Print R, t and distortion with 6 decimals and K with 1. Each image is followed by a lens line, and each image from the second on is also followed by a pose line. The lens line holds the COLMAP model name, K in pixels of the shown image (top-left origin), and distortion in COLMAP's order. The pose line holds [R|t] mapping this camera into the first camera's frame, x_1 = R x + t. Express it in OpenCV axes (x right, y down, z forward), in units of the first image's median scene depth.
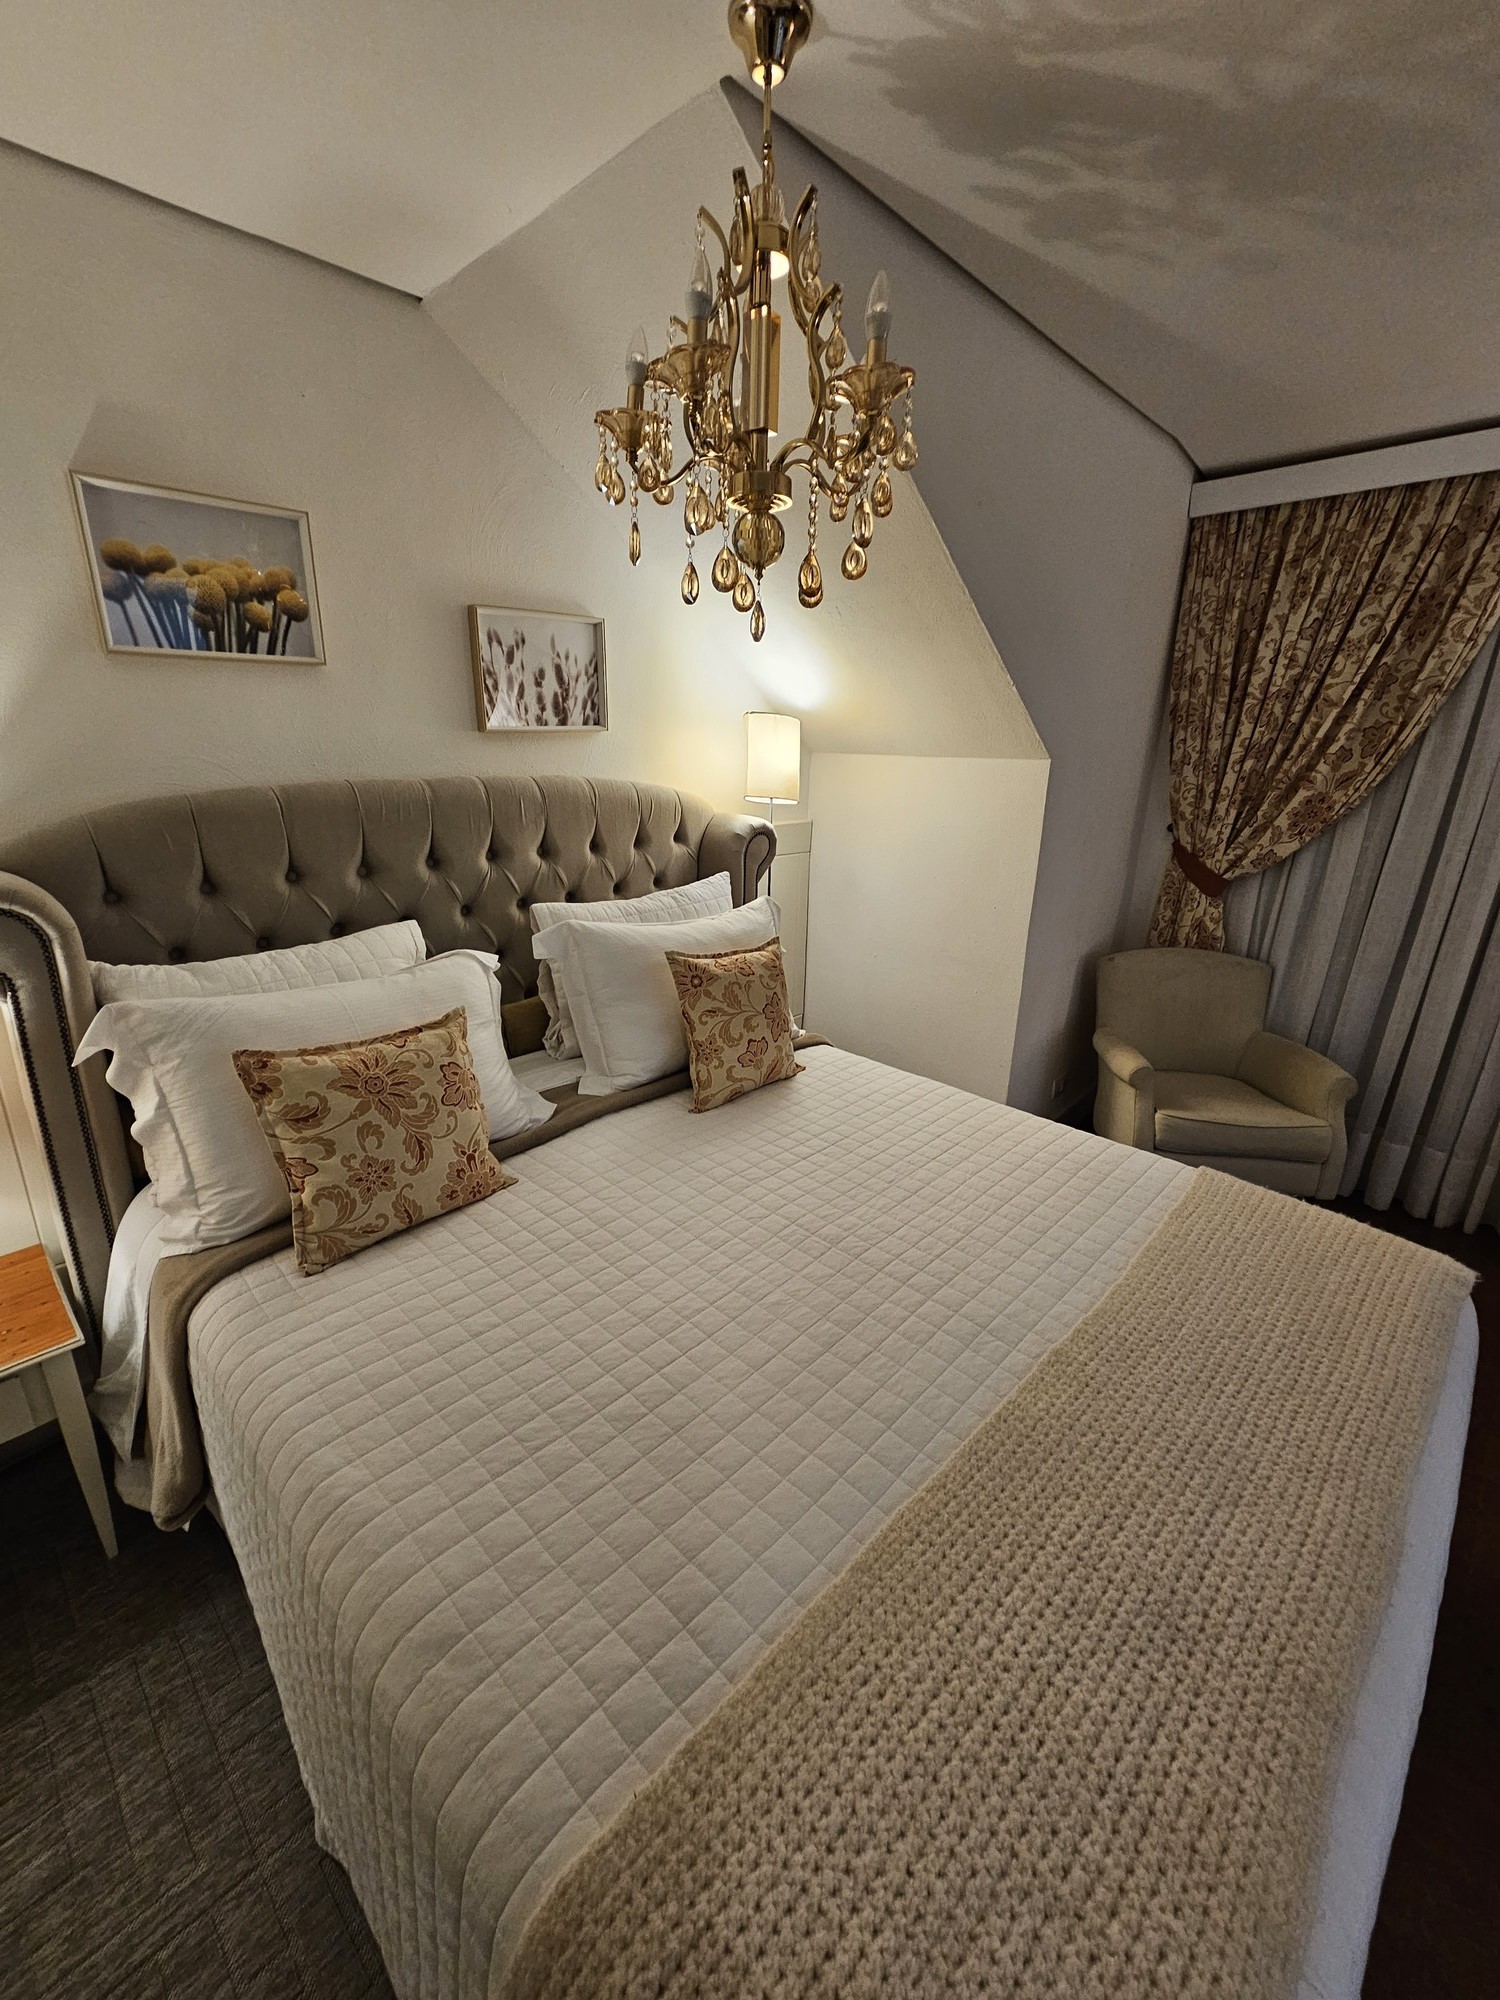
lens RADIAL K [[817.9, 0, 750.0], [0, 817.9, 1000.0], [0, 0, 1]] dist [0.001929, 0.000191]
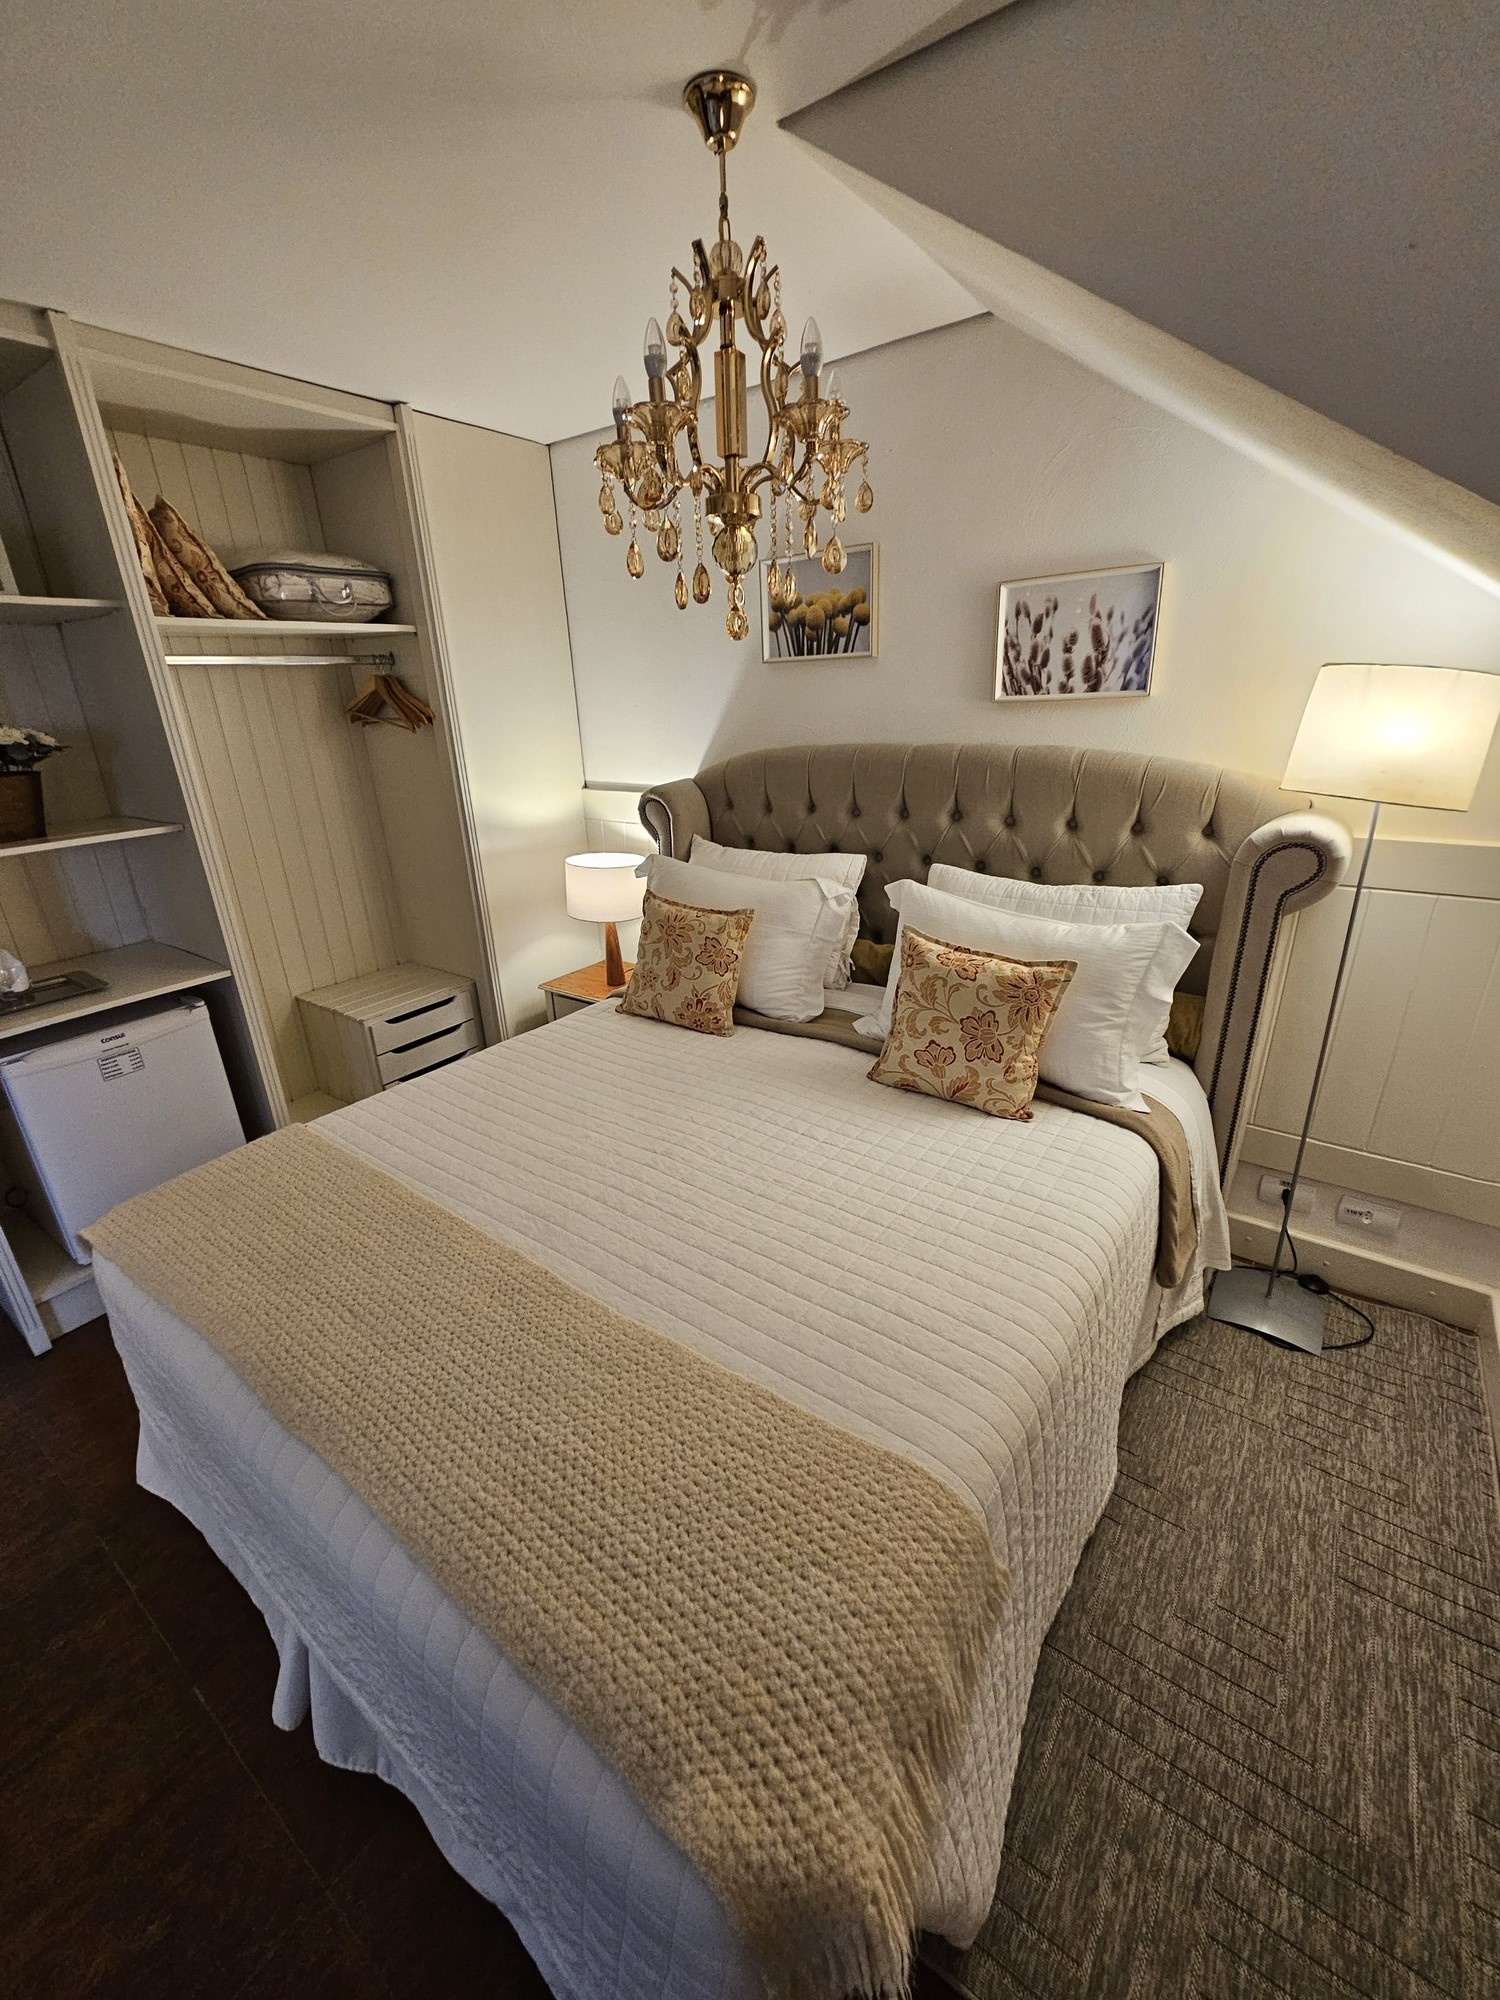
lens RADIAL K [[817.9, 0, 750.0], [0, 817.9, 1000.0], [0, 0, 1]] dist [0.001929, 0.000191]
pose [[0.140188, 0.335848, -0.931425, 0.816801], [-0.272032, 0.917578, 0.289912, -0.206189], [0.952022, 0.212735, 0.219995, 0.577960]]
